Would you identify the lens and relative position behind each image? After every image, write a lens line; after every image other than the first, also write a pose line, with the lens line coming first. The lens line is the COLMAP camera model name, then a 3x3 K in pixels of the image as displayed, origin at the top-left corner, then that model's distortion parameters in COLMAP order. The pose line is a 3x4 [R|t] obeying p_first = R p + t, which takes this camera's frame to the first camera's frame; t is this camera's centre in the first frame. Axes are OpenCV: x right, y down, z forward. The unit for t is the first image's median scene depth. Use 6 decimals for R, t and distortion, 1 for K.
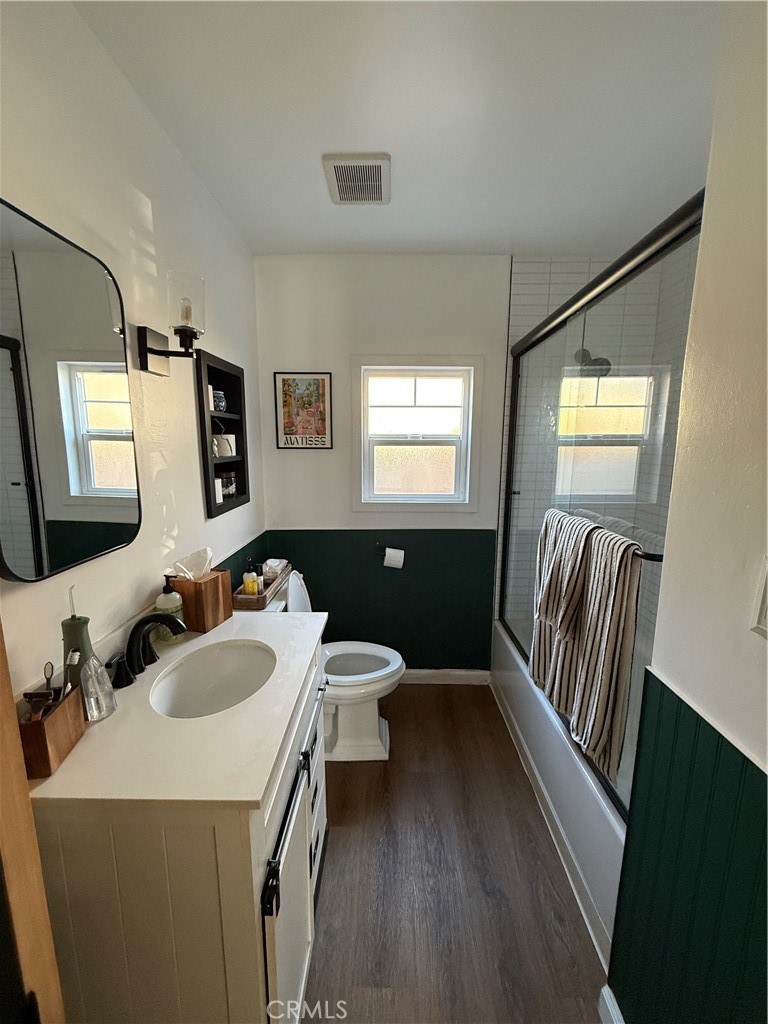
lens RADIAL K [[407.1, 0, 384.0], [0, 407.1, 512.0], [0, 0, 1]] dist [0.001812, -0.000016]
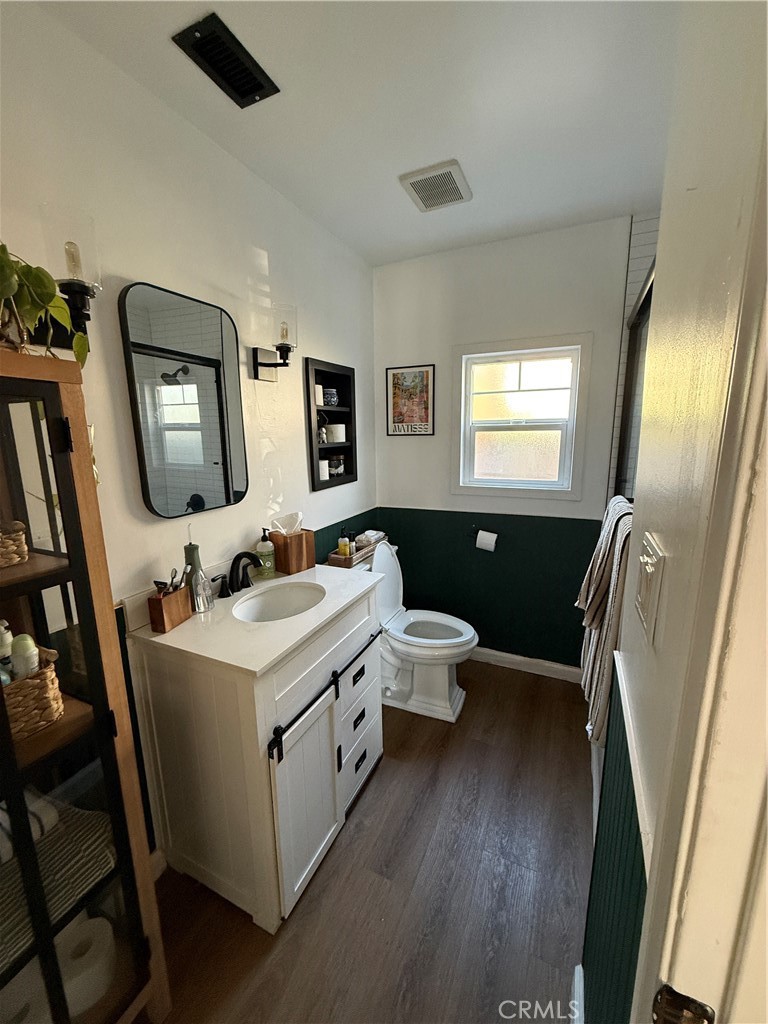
lens RADIAL K [[407.1, 0, 384.0], [0, 407.1, 512.0], [0, 0, 1]] dist [0.001812, -0.000016]
pose [[0.910227, 0.062963, -0.409295, 0.250087], [-0.051226, 0.997902, 0.039590, 0.015655], [0.410929, -0.015069, 0.911543, -0.056179]]
